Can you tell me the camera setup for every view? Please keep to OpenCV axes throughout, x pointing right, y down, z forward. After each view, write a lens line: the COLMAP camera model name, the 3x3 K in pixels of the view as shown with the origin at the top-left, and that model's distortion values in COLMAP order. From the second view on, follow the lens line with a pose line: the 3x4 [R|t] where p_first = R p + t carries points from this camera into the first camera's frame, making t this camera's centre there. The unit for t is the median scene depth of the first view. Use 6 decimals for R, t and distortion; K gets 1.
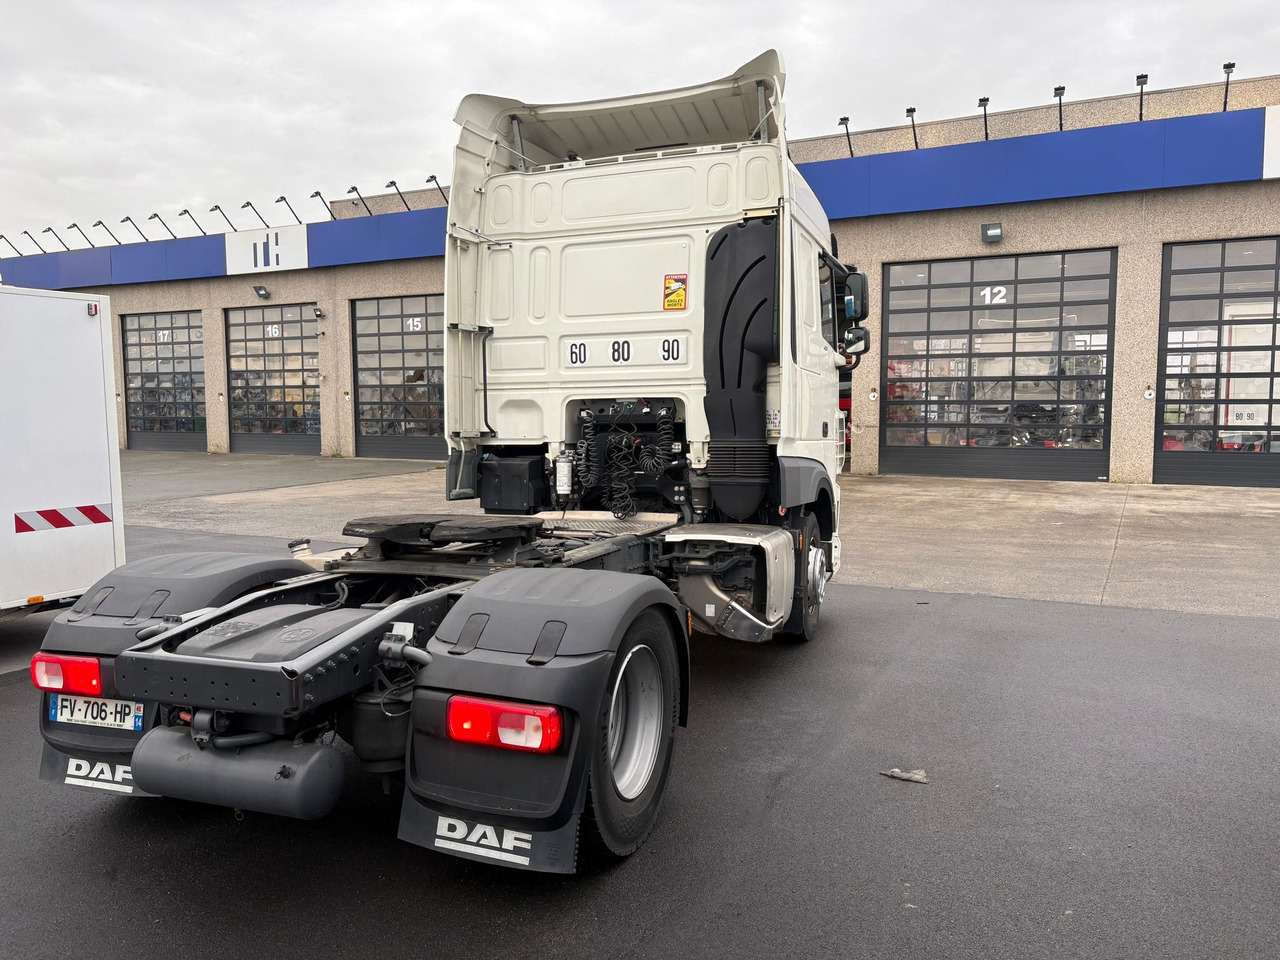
lens RADIAL K [[938.9, 0, 636.4], [0, 938.9, 475.2], [0, 0, 1]] dist [0.014388, 0.016330]
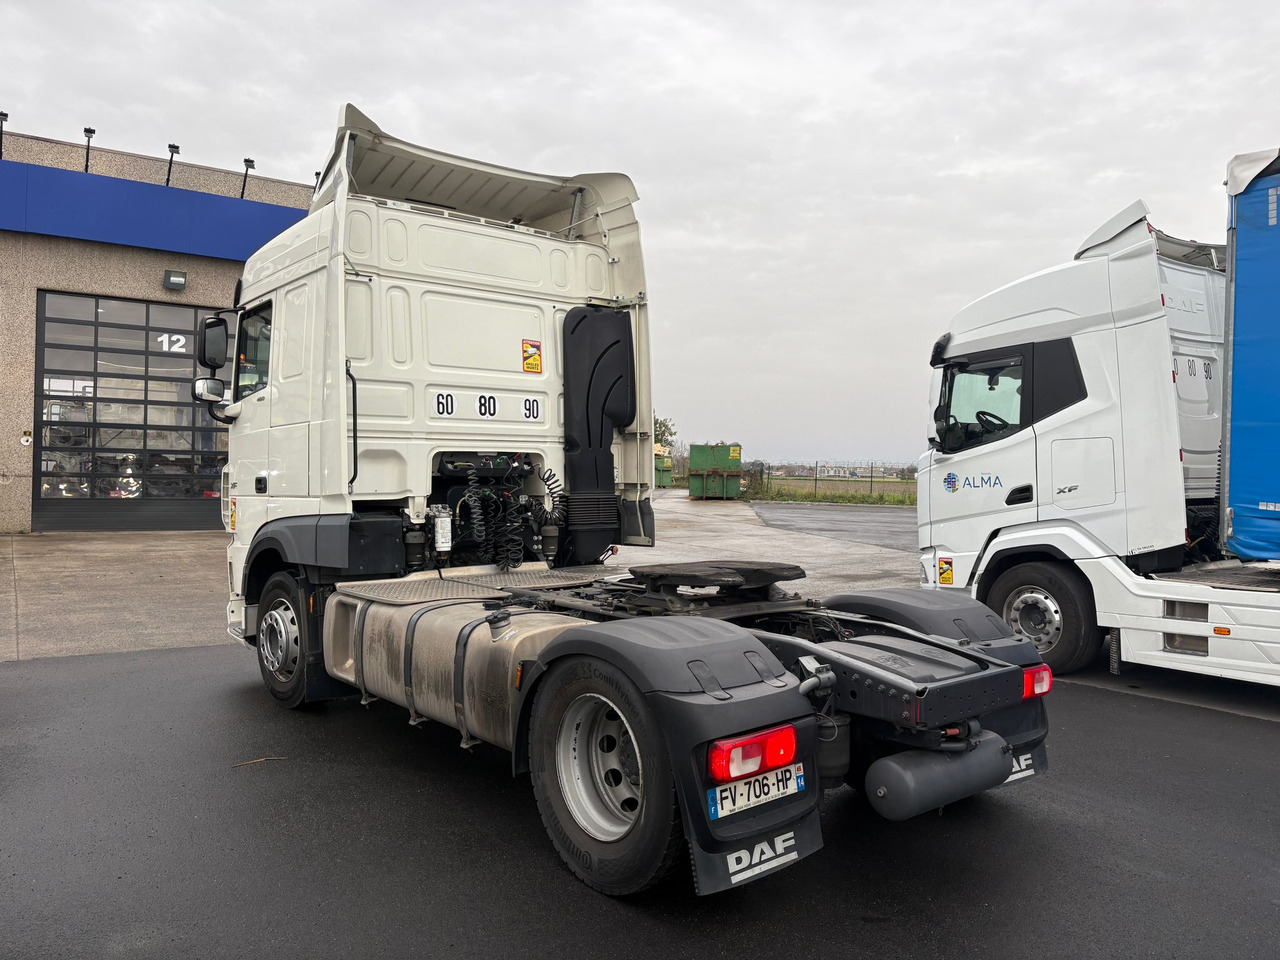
lens RADIAL K [[938.9, 0, 631.3], [0, 938.9, 473.7], [0, 0, 1]] dist [0.014388, 0.016330]
pose [[0.498514, 0.006641, 0.866856, -0.789575], [0.039524, 0.998757, -0.030382, -0.020904], [-0.865980, 0.049408, 0.497632, 0.345708]]
